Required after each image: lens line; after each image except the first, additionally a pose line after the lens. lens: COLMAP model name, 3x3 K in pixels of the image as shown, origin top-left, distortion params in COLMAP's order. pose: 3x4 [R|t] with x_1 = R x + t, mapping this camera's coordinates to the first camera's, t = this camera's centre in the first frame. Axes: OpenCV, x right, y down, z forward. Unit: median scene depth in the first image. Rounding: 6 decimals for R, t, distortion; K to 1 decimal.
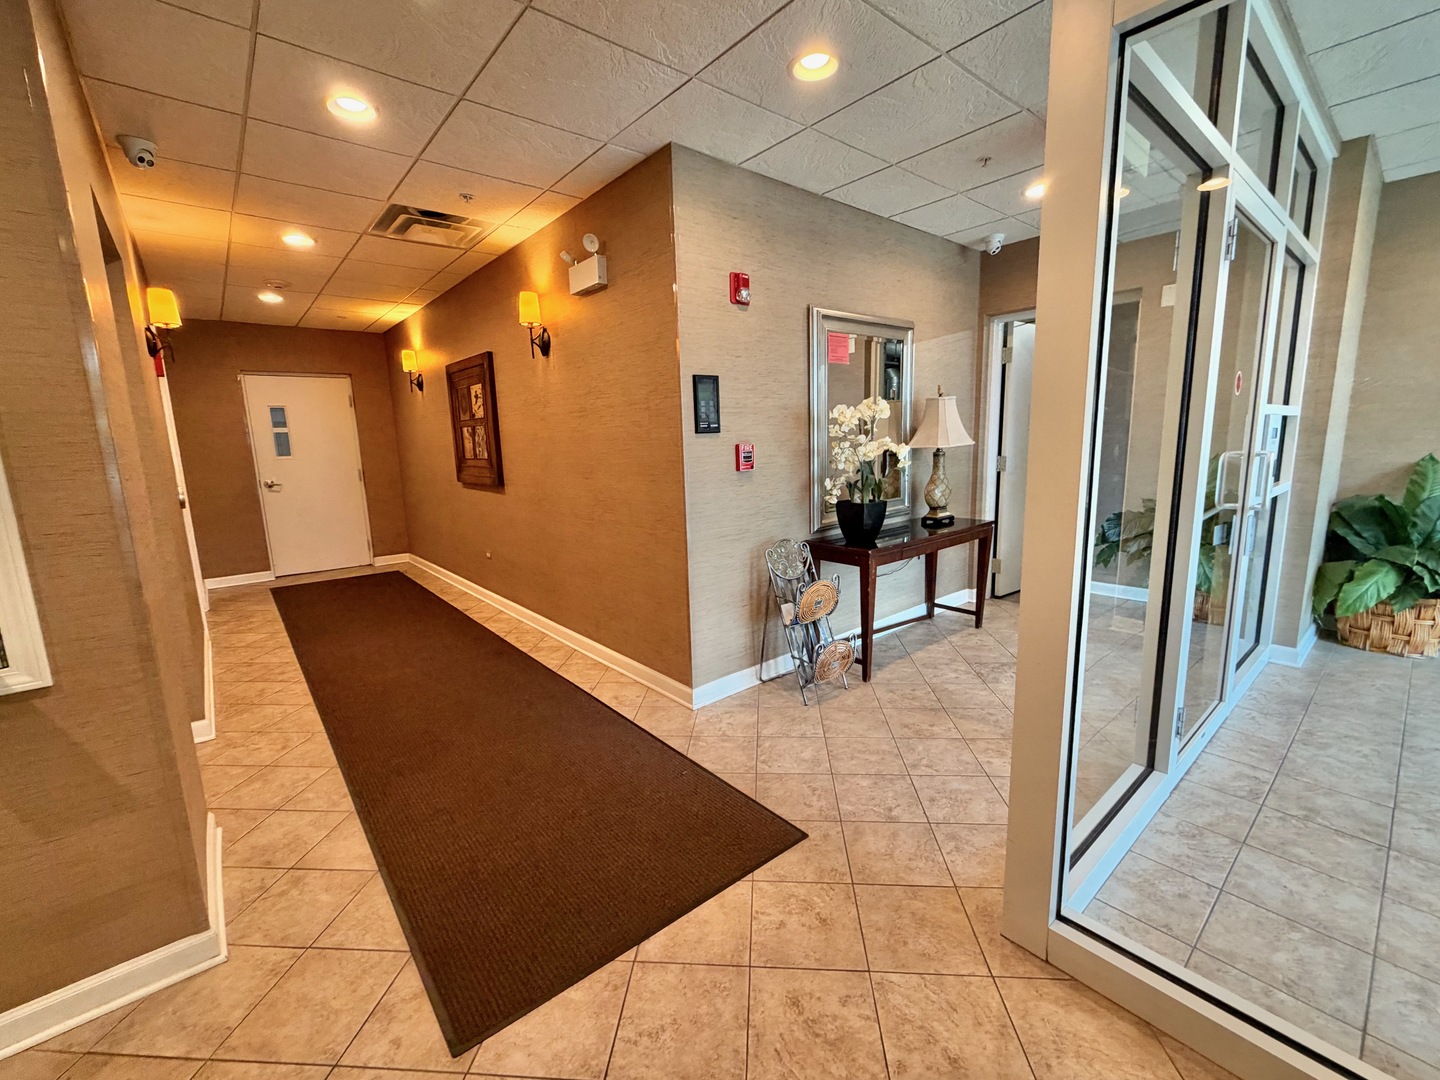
lens RADIAL K [[604.5, 0, 721.1], [0, 604.5, 546.7], [0, 0, 1]] dist [0.002831, 0.000415]
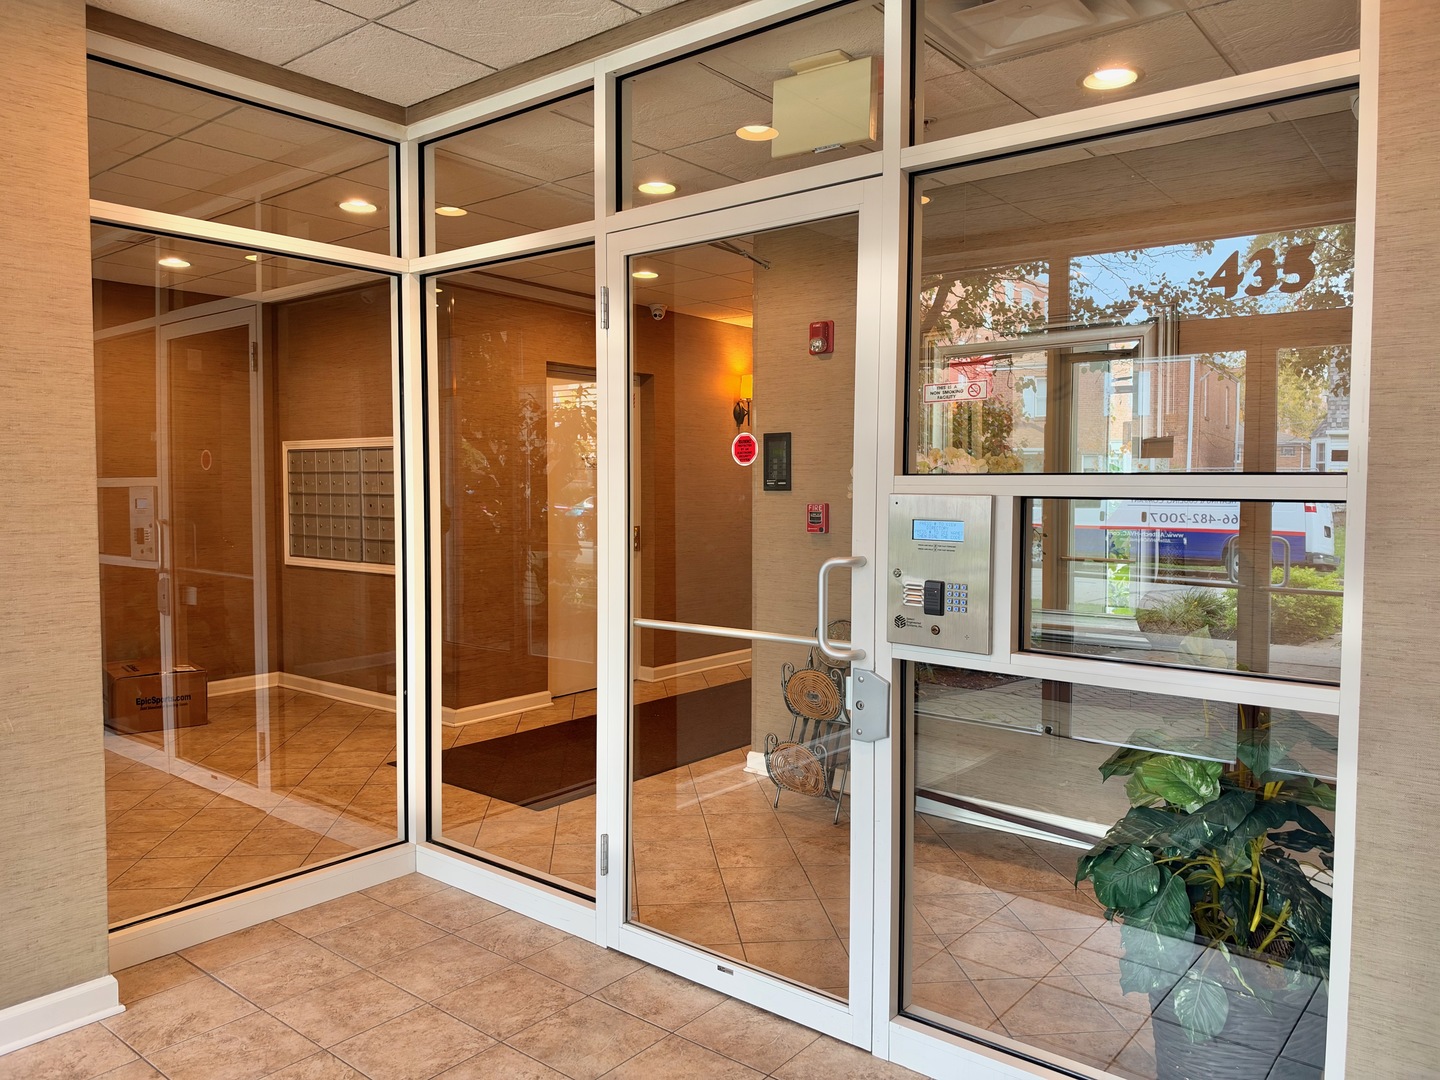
lens RADIAL K [[1034.1, 0, 721.6], [0, 1034.1, 535.9], [0, 0, 1]] dist [-0.002442, -0.001408]
pose [[0.184634, 0.077244, -0.979767, 1.697963], [-0.179328, 0.982819, 0.043691, -0.183649], [0.966308, 0.167633, 0.195314, 0.635320]]
